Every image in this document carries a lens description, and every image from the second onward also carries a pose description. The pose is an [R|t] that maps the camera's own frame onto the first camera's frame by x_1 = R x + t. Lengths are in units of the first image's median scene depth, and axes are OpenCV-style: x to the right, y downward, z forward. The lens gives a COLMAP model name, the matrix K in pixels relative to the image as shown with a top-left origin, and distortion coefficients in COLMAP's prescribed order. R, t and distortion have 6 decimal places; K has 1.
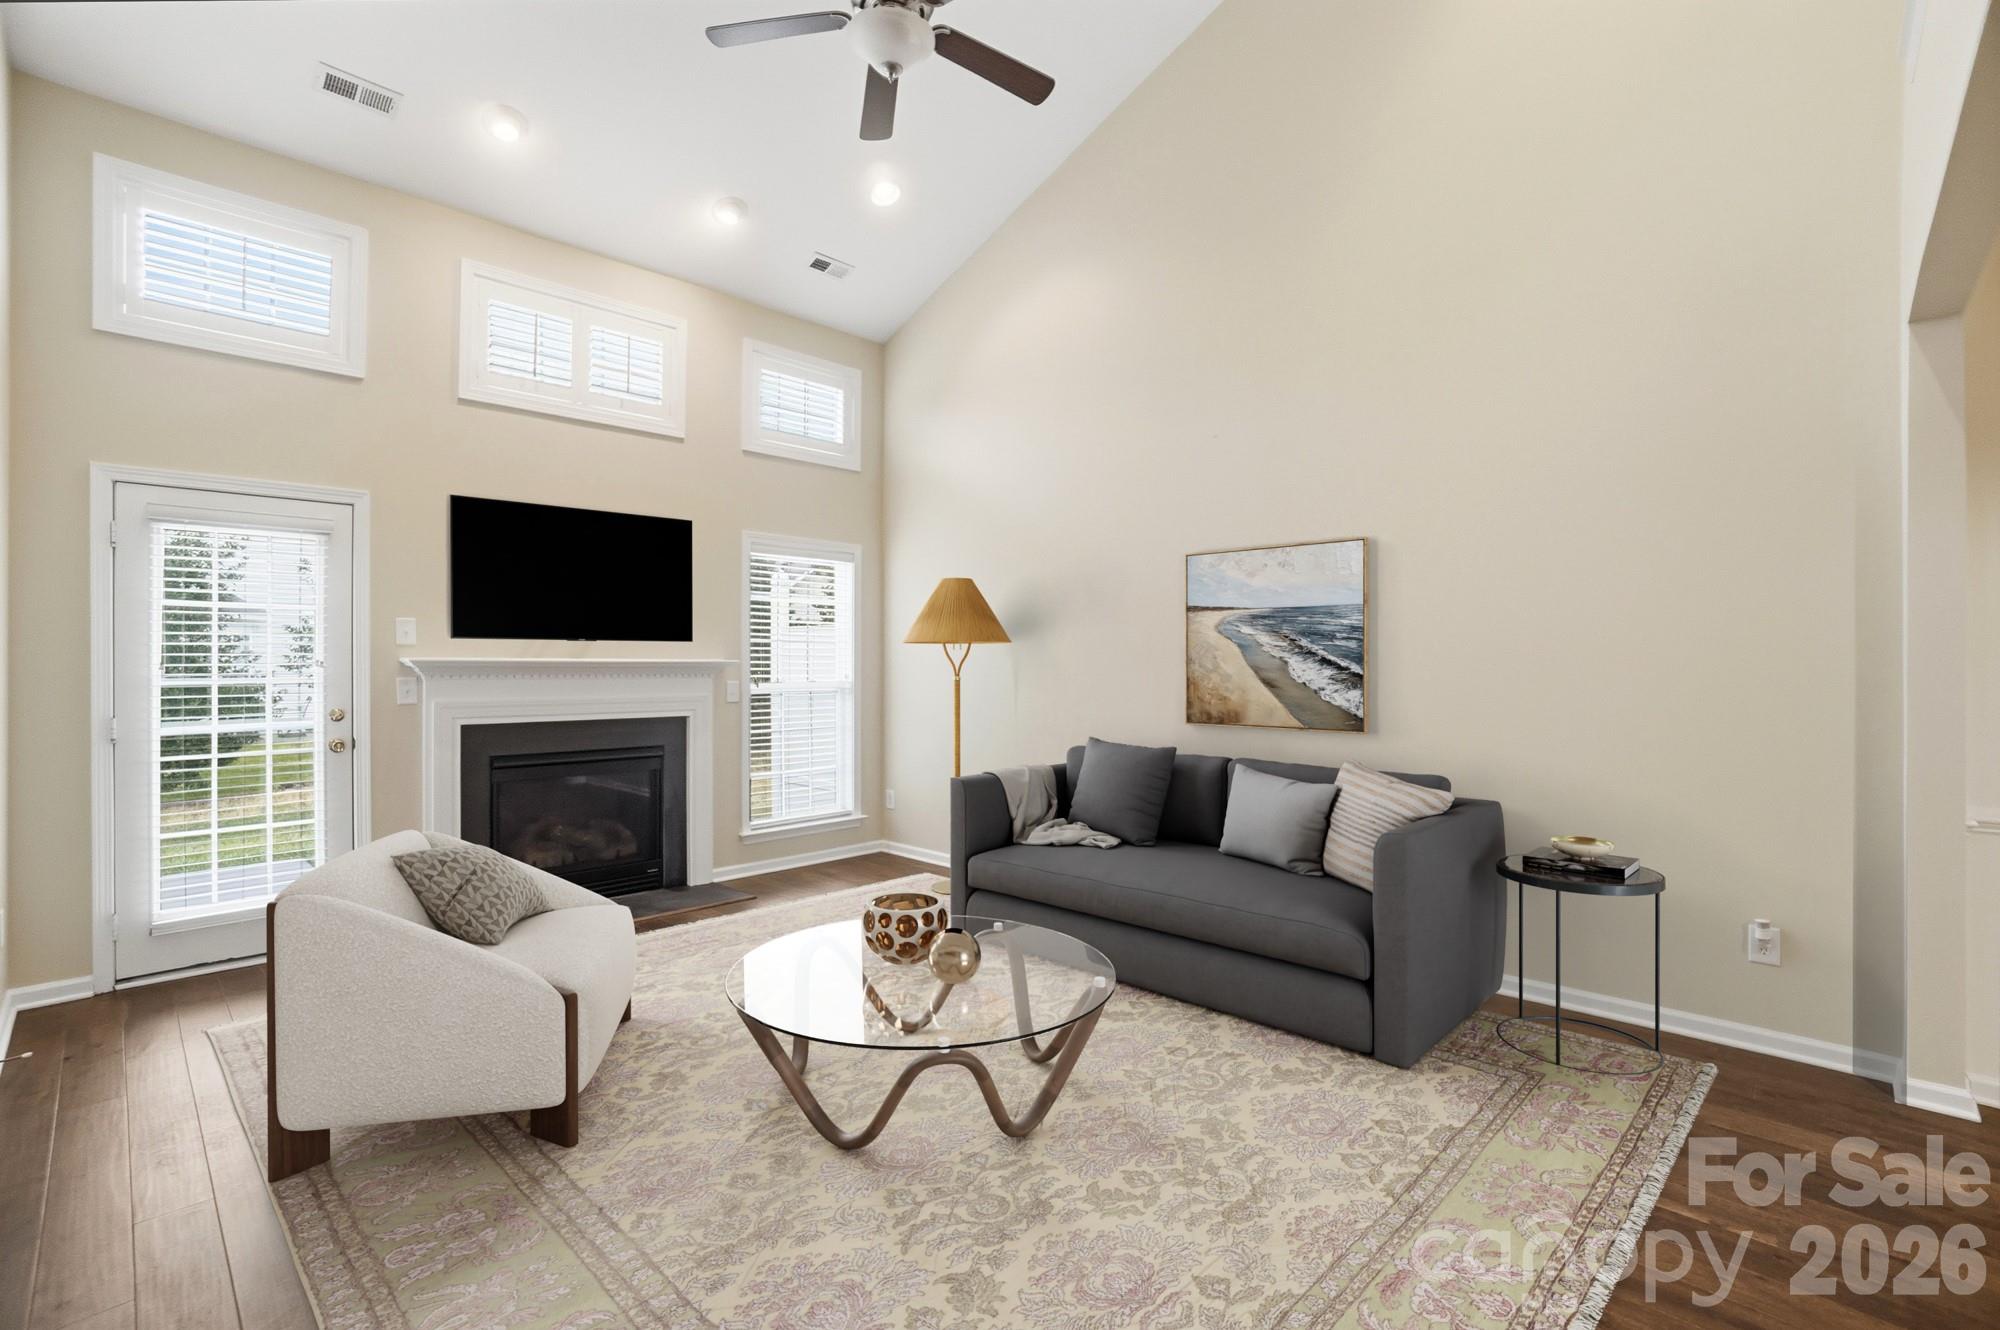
lens RADIAL K [[901.0, 0, 999.0], [0, 901.0, 662.8], [0, 0, 1]] dist [-0.059597, 0.020981]
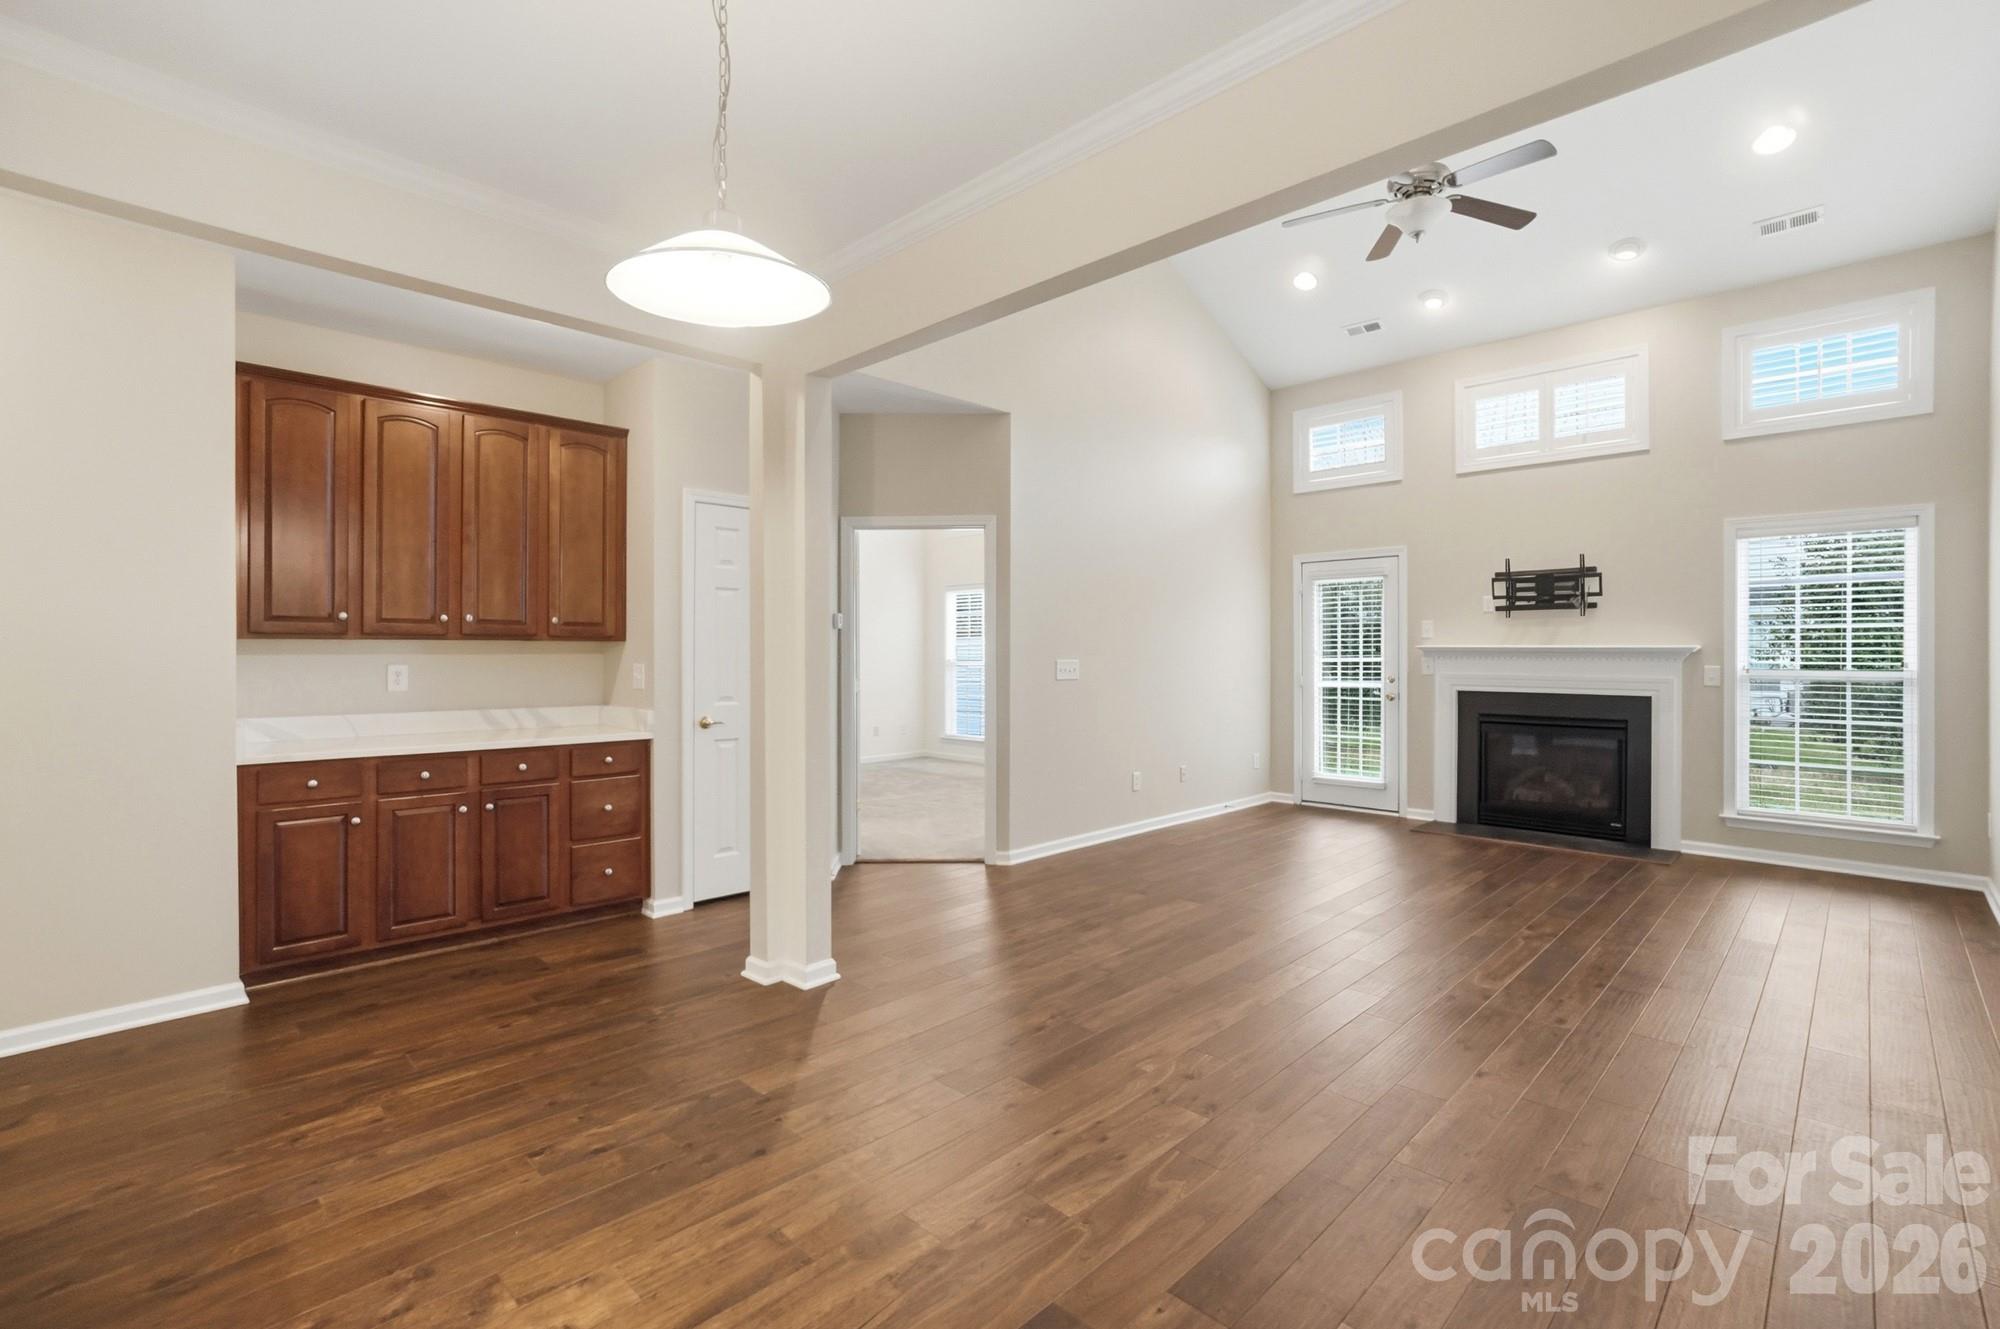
lens RADIAL K [[895.6, 0, 994.9], [0, 895.6, 656.8], [0, 0, 1]] dist [-0.043677, 0.022711]
pose [[-0.013246, 0.002513, -0.999909, 0.955330], [-0.001642, 0.999995, 0.002535, 0.011106], [0.999911, 0.001675, -0.013242, 0.233919]]
